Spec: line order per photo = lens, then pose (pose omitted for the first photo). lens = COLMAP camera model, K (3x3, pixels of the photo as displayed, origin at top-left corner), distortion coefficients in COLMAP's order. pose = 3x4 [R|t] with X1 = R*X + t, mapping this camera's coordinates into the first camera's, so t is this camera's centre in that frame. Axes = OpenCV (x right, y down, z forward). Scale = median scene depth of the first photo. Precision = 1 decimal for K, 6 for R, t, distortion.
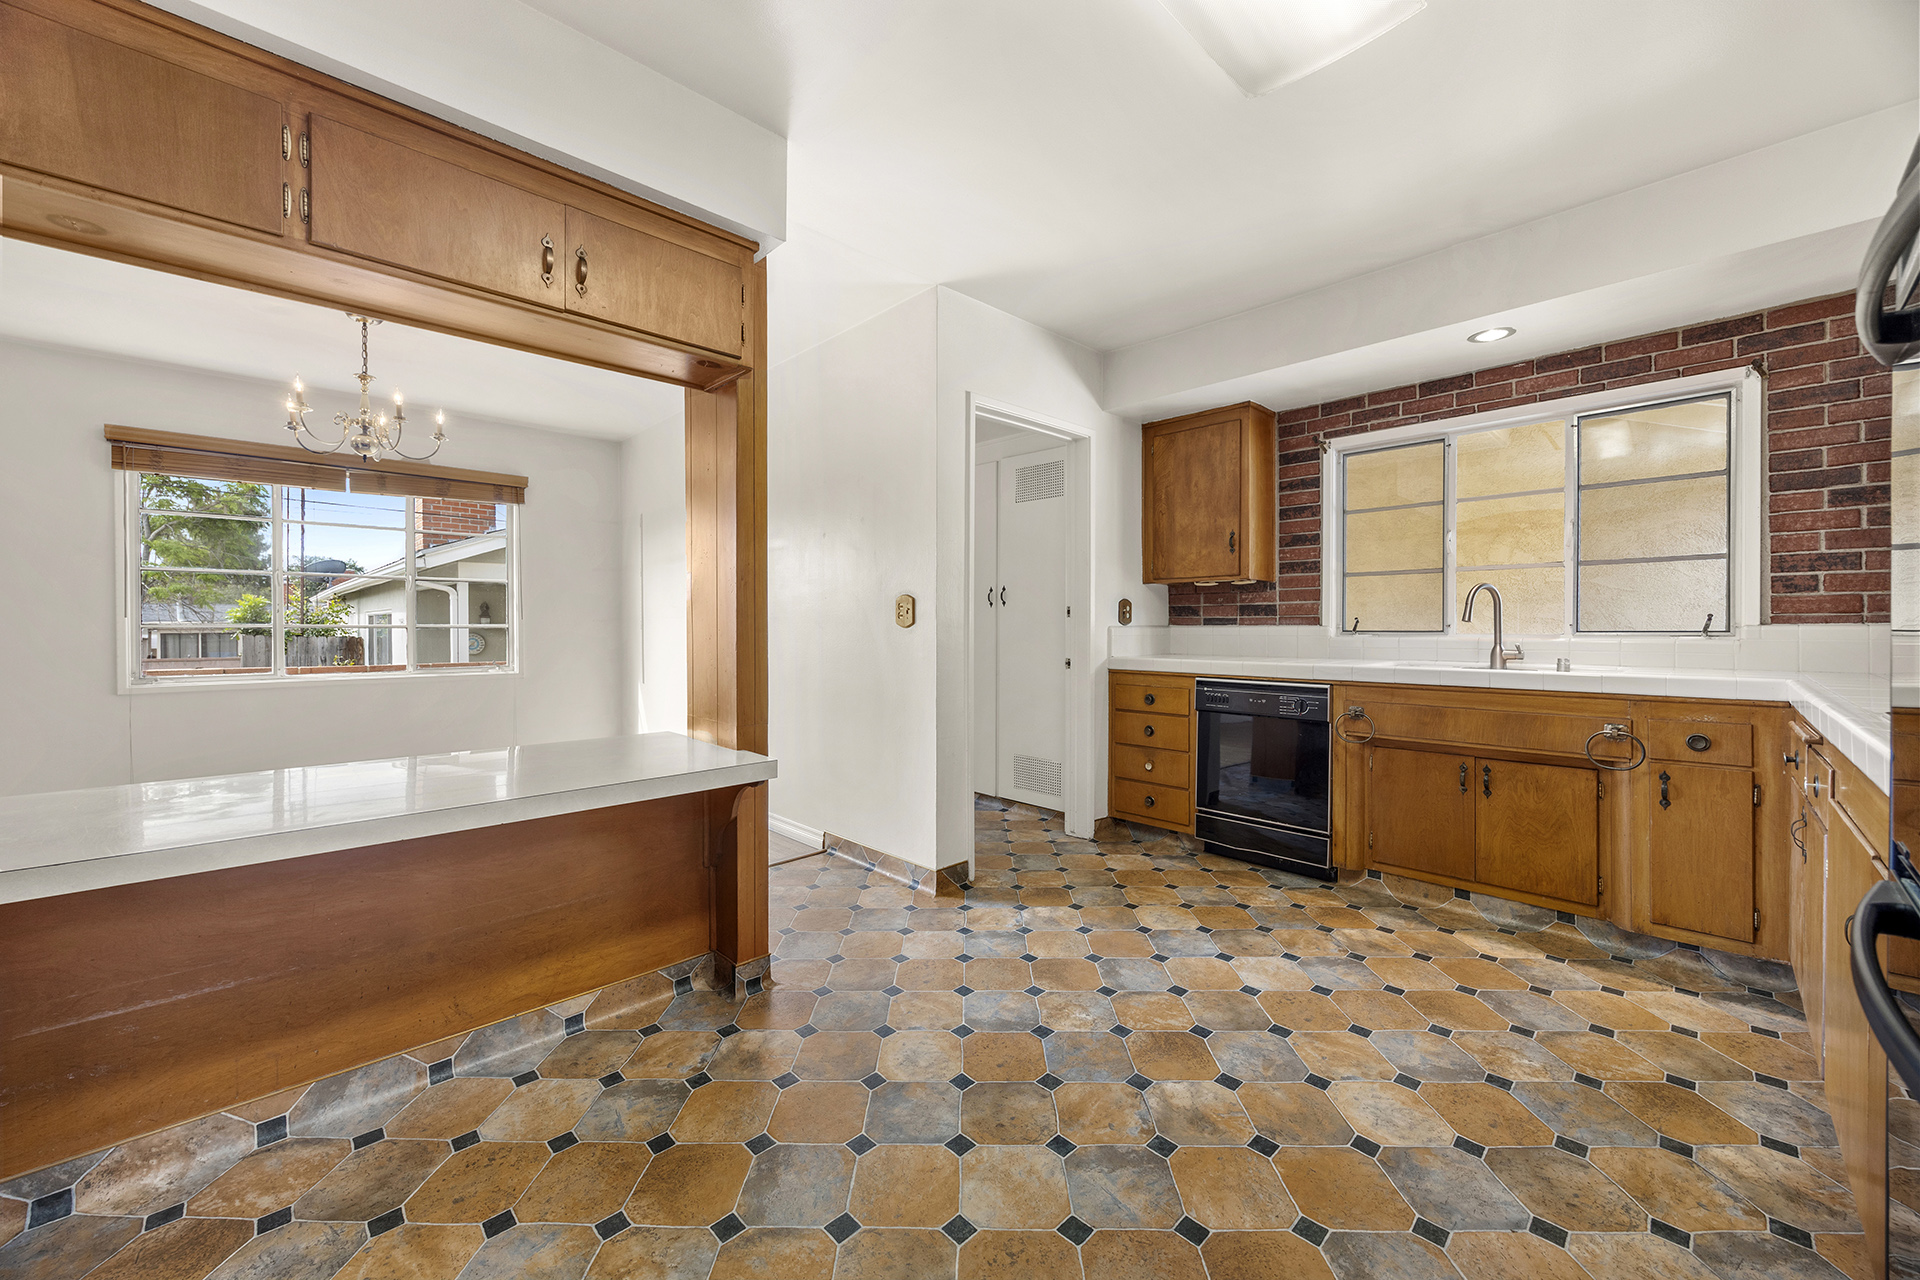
lens RADIAL K [[736.6, 0, 955.5], [0, 736.6, 627.1], [0, 0, 1]] dist [-0.005644, 0.001093]
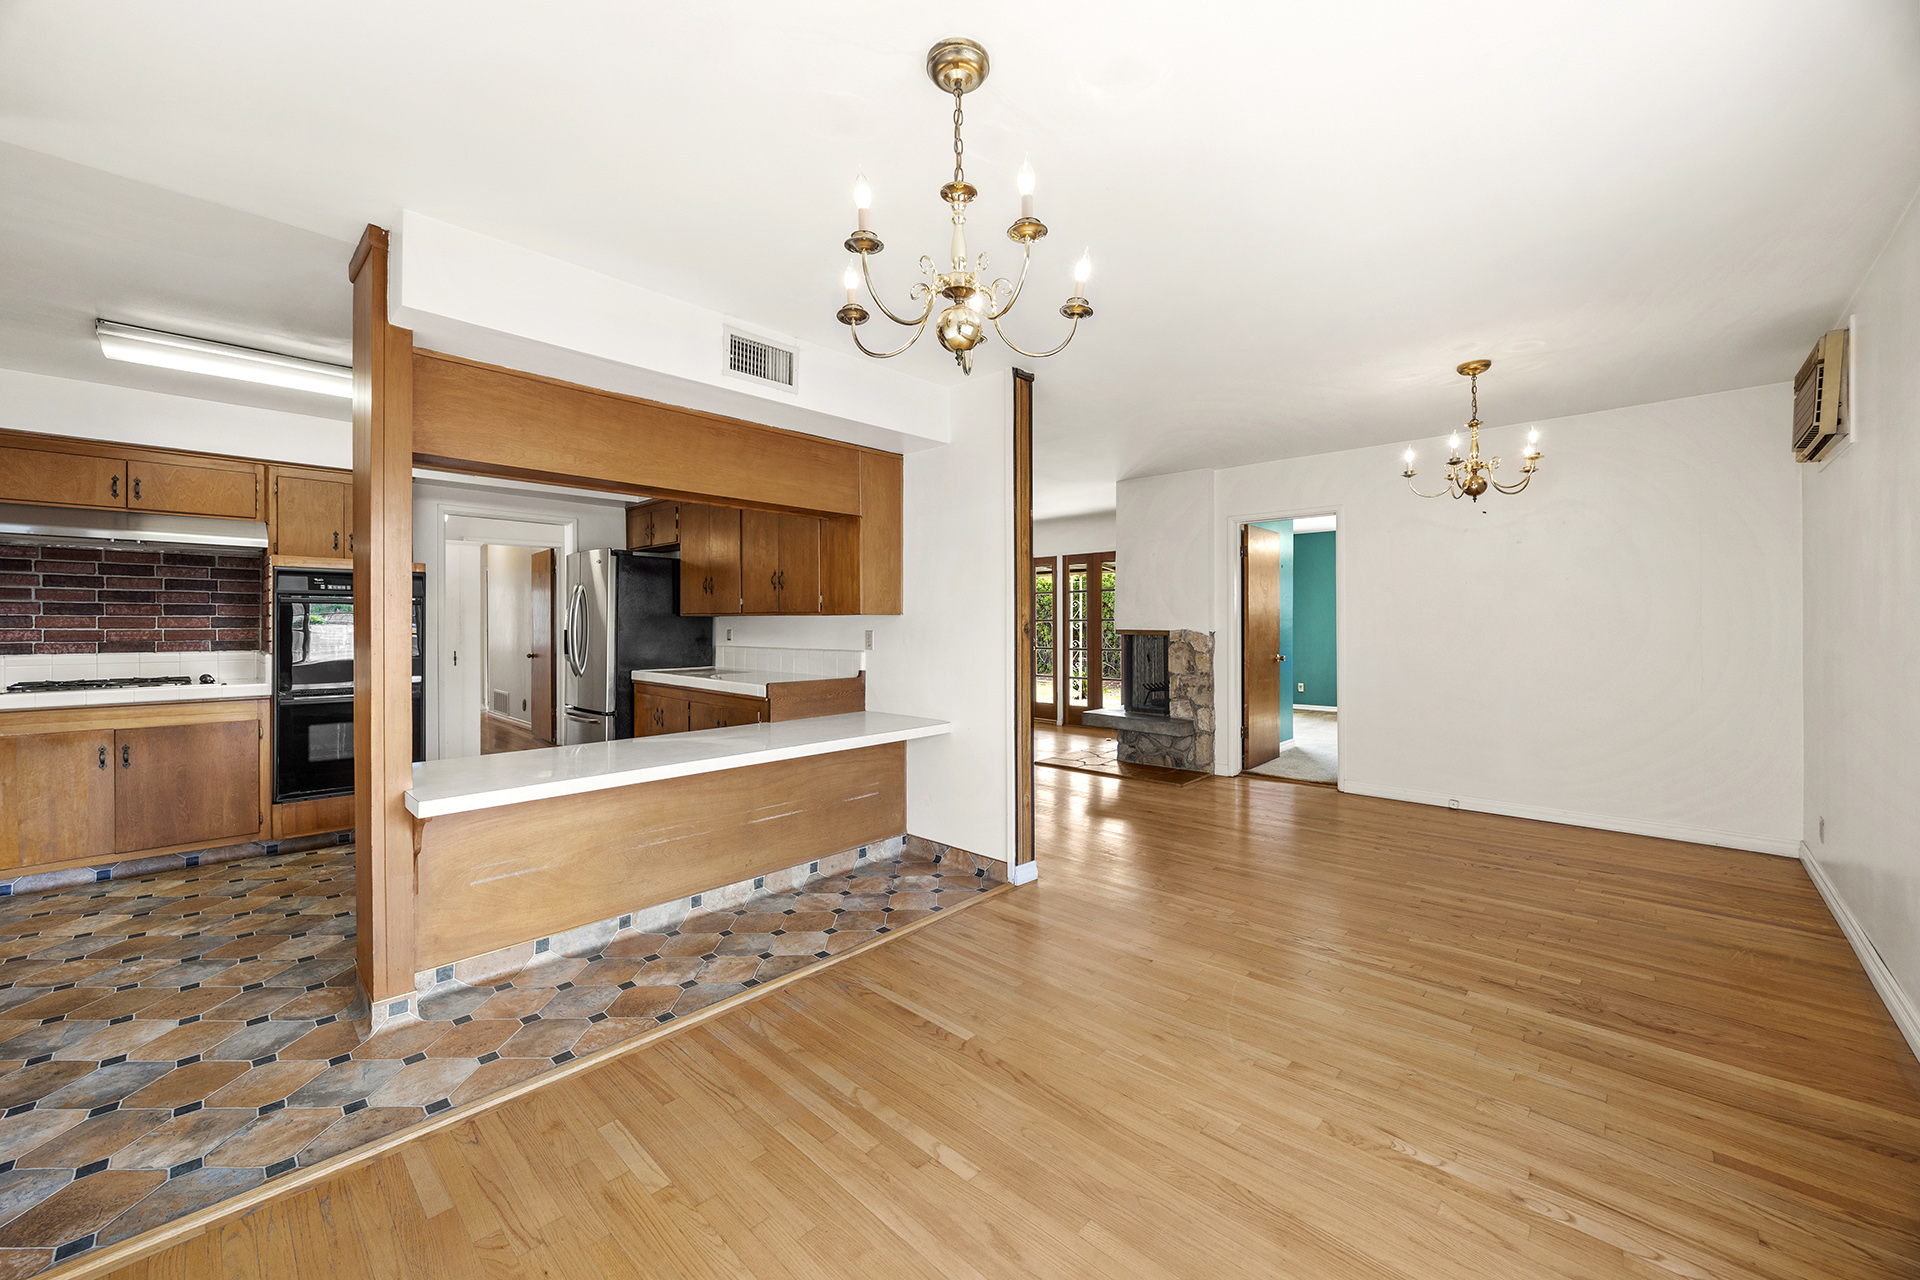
lens RADIAL K [[736.6, 0, 945.8], [0, 736.6, 621.4], [0, 0, 1]] dist [-0.005644, 0.001093]
pose [[-0.999512, 0.005276, -0.030799, -1.149608], [0.005264, 0.999986, 0.000491, -0.069554], [0.030801, 0.000329, -0.999525, 2.208615]]
